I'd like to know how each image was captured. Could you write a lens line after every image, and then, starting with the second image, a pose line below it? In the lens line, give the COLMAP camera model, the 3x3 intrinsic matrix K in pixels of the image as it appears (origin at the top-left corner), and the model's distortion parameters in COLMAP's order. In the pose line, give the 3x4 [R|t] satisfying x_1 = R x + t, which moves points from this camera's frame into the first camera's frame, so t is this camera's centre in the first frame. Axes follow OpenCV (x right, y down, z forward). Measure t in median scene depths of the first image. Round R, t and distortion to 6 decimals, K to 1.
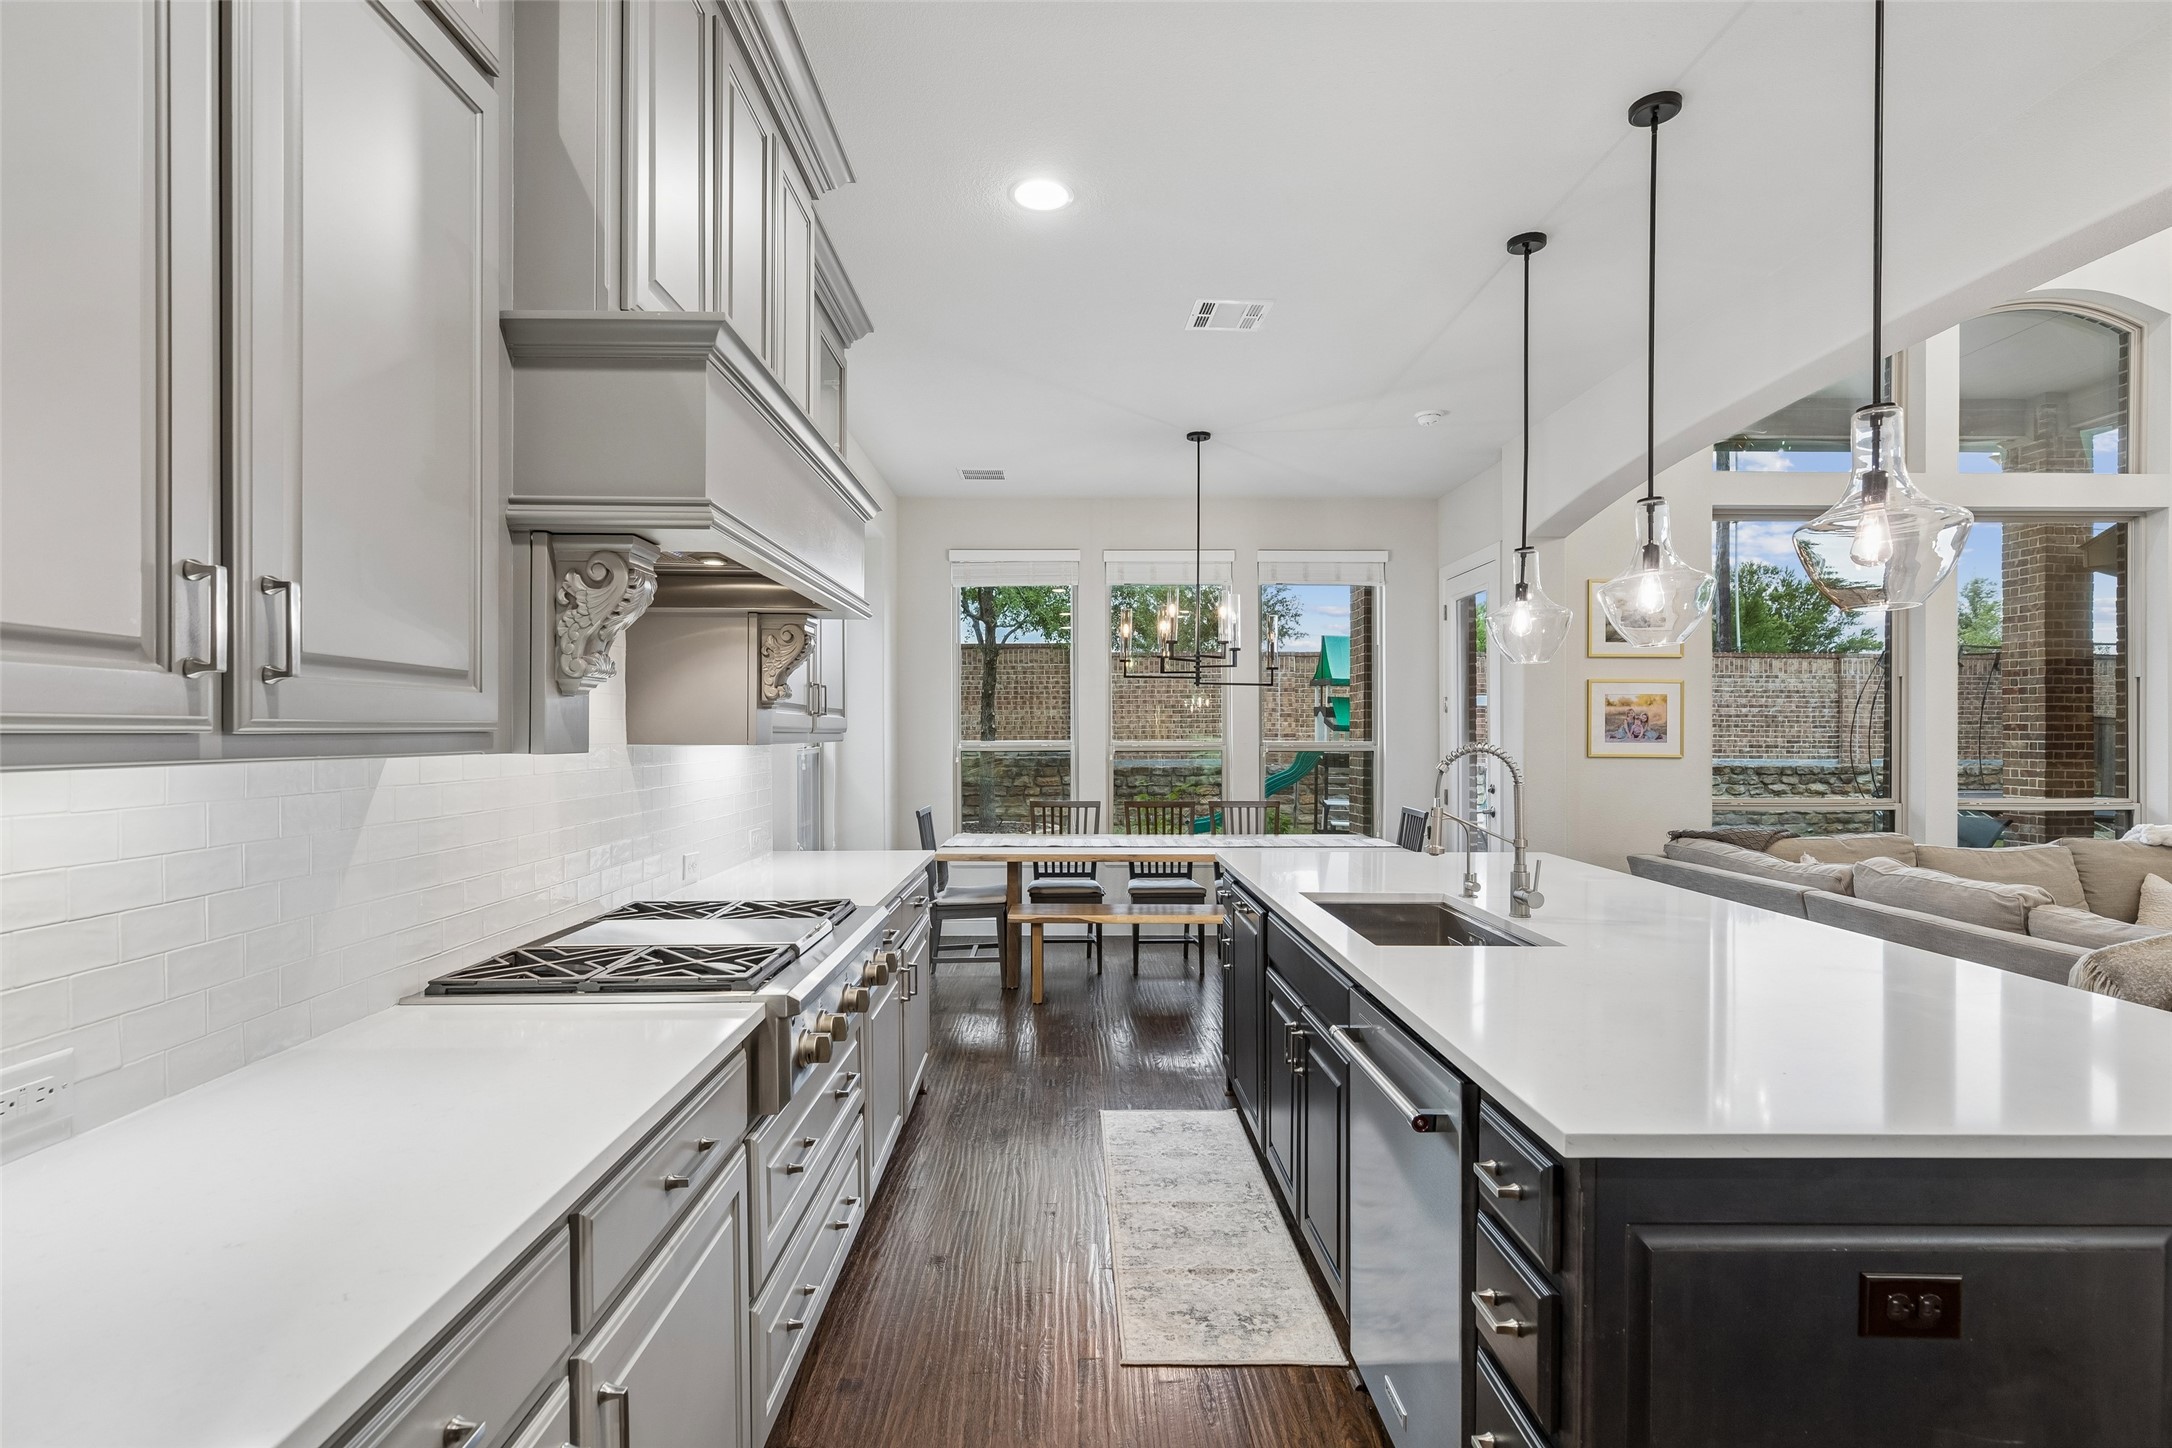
lens RADIAL K [[1008.3, 0, 1080.2], [0, 1008.3, 749.8], [0, 0, 1]] dist [-0.001804, 0.001534]
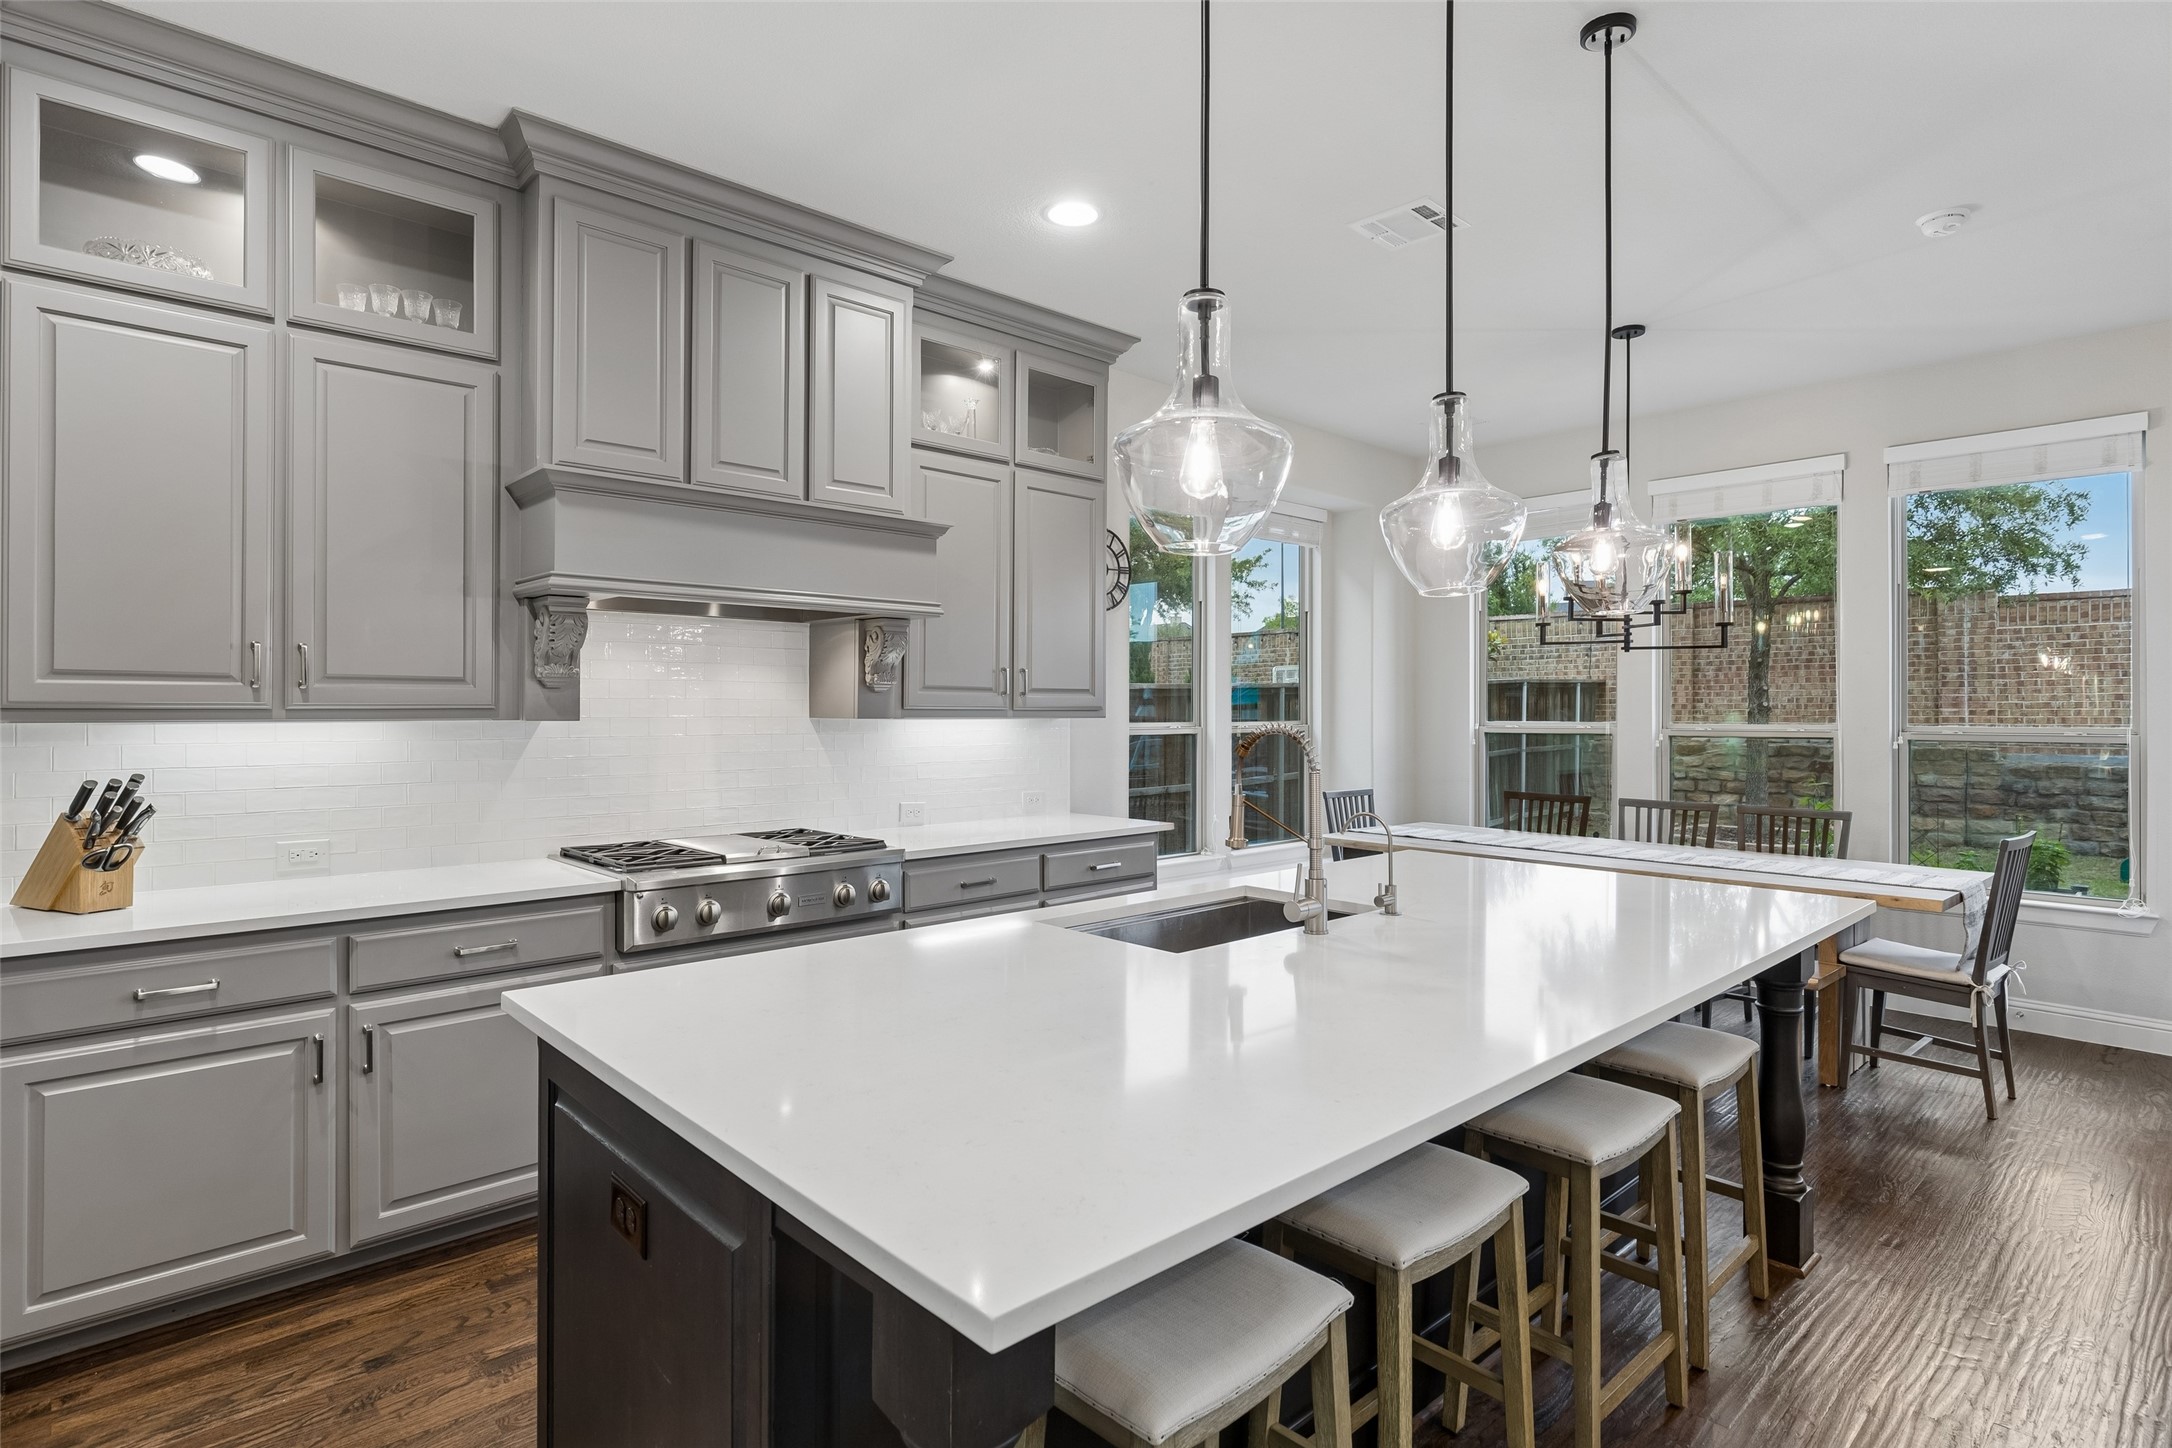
lens RADIAL K [[1098.4, 0, 1075.7], [0, 1098.4, 707.0], [0, 0, 1]] dist [-0.004473, -0.000598]
pose [[0.669196, -0.000829, -0.743086, 0.466594], [-0.015535, 0.999765, -0.015106, -0.001821], [0.742924, 0.021653, 0.669026, 0.124249]]
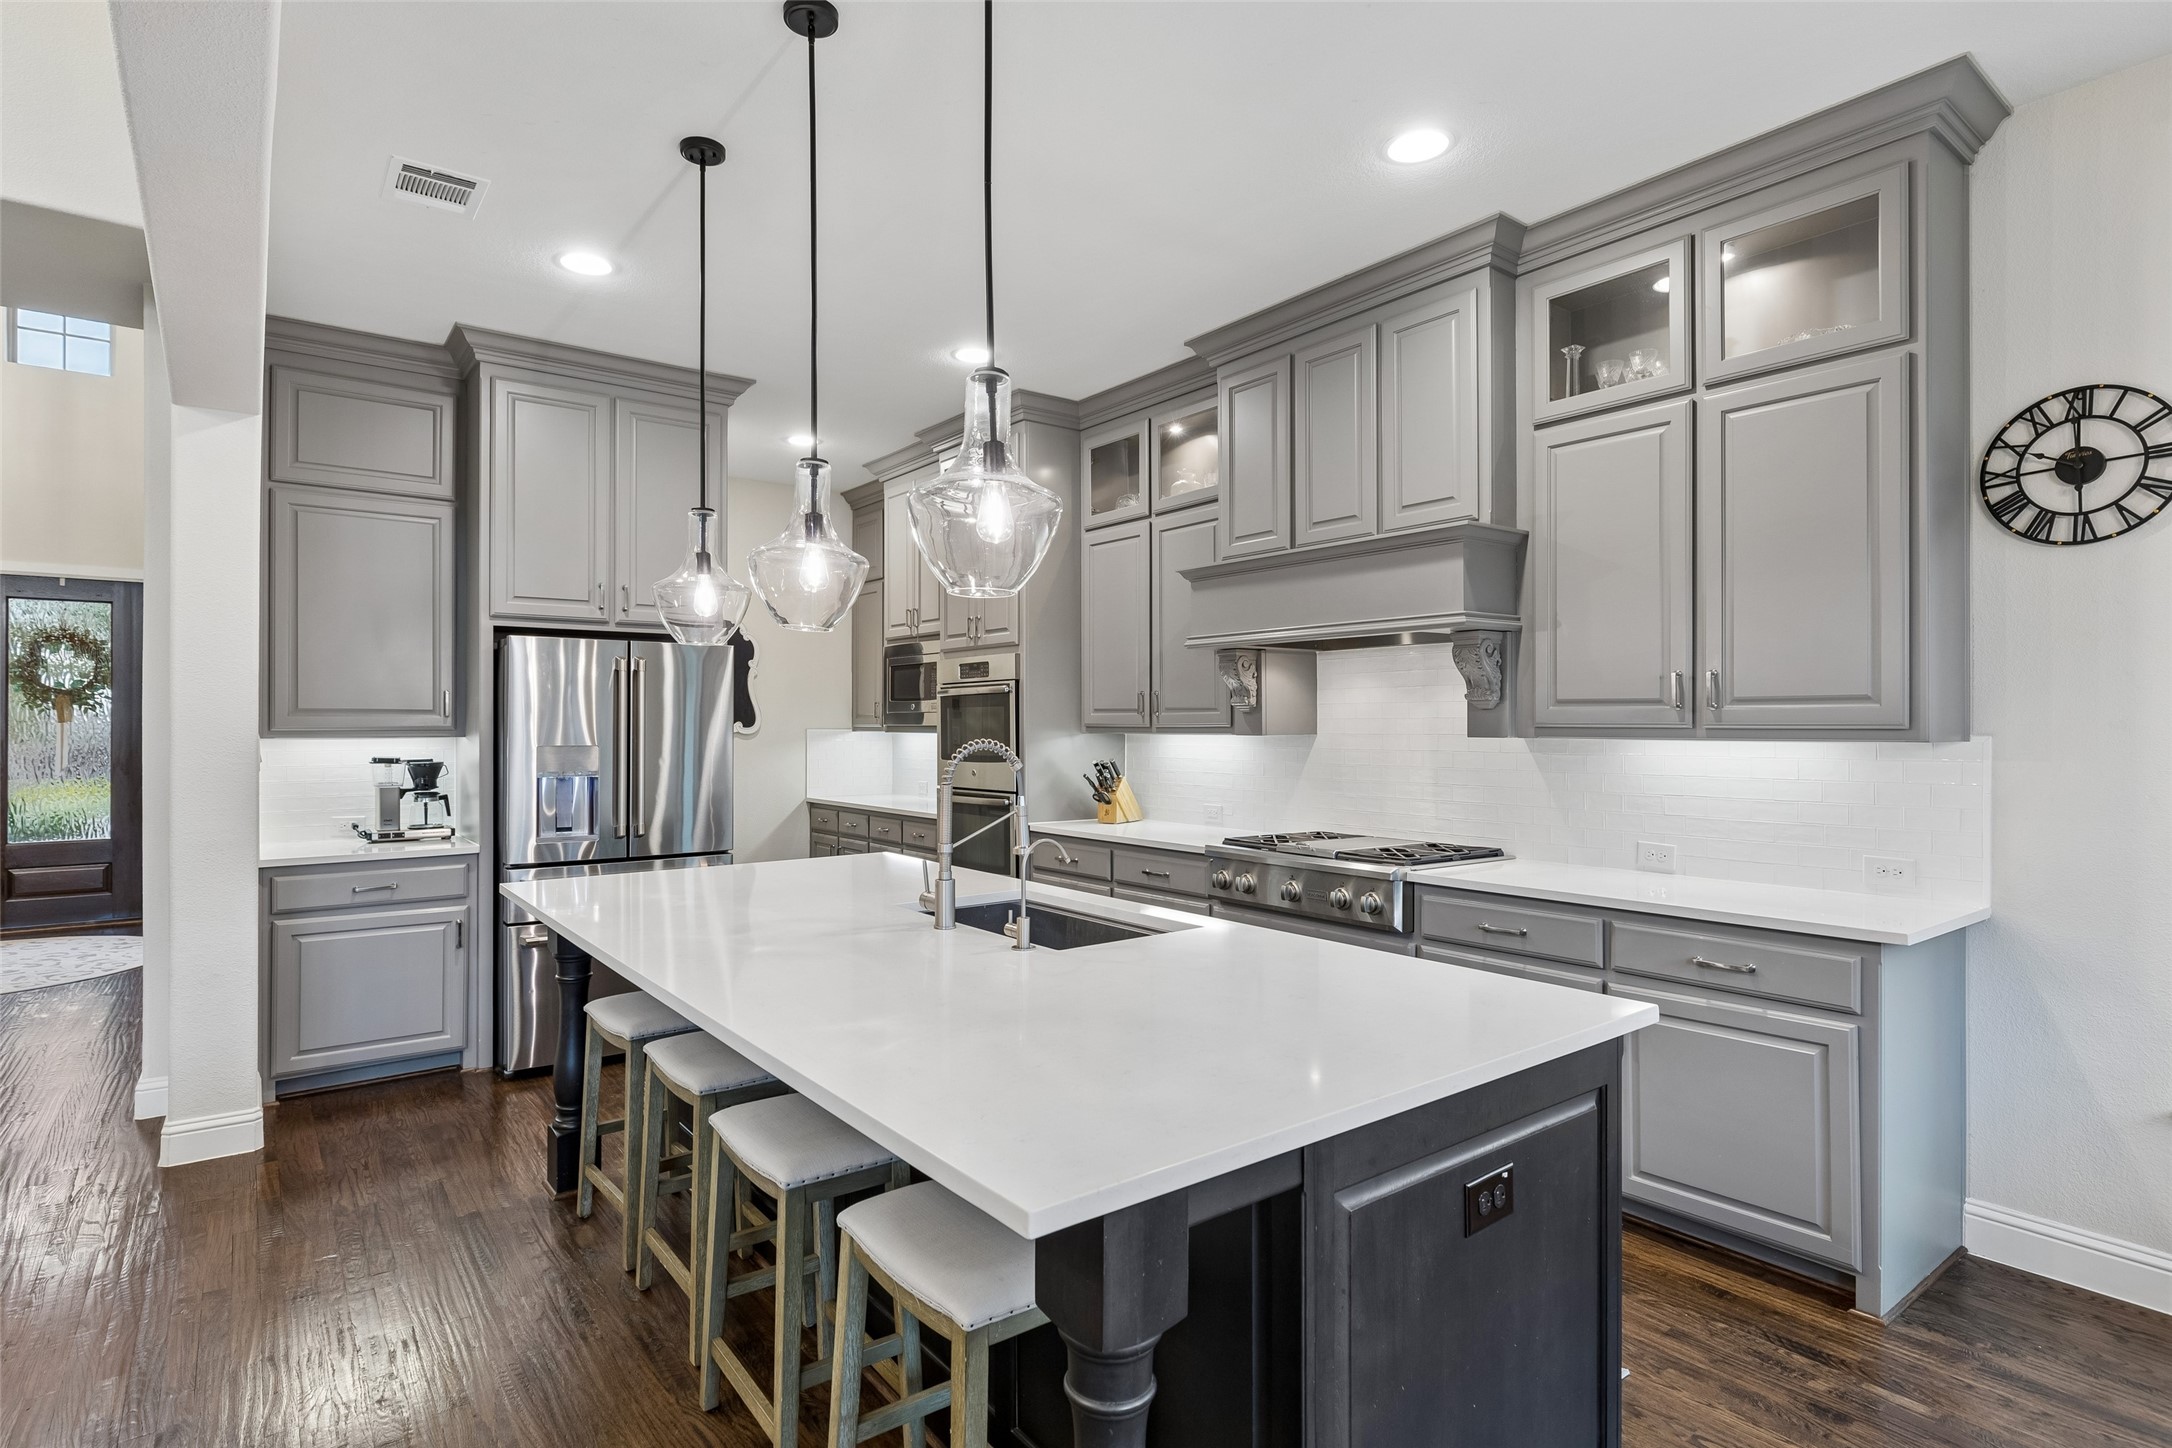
lens RADIAL K [[1098.4, 0, 1052.5], [0, 1098.4, 718.1], [0, 0, 1]] dist [-0.004473, -0.000598]
pose [[-0.810698, -0.005226, -0.585441, 0.455399], [-0.012296, 0.999892, 0.008101, -0.017158], [0.585335, 0.013766, -0.810675, 0.906314]]
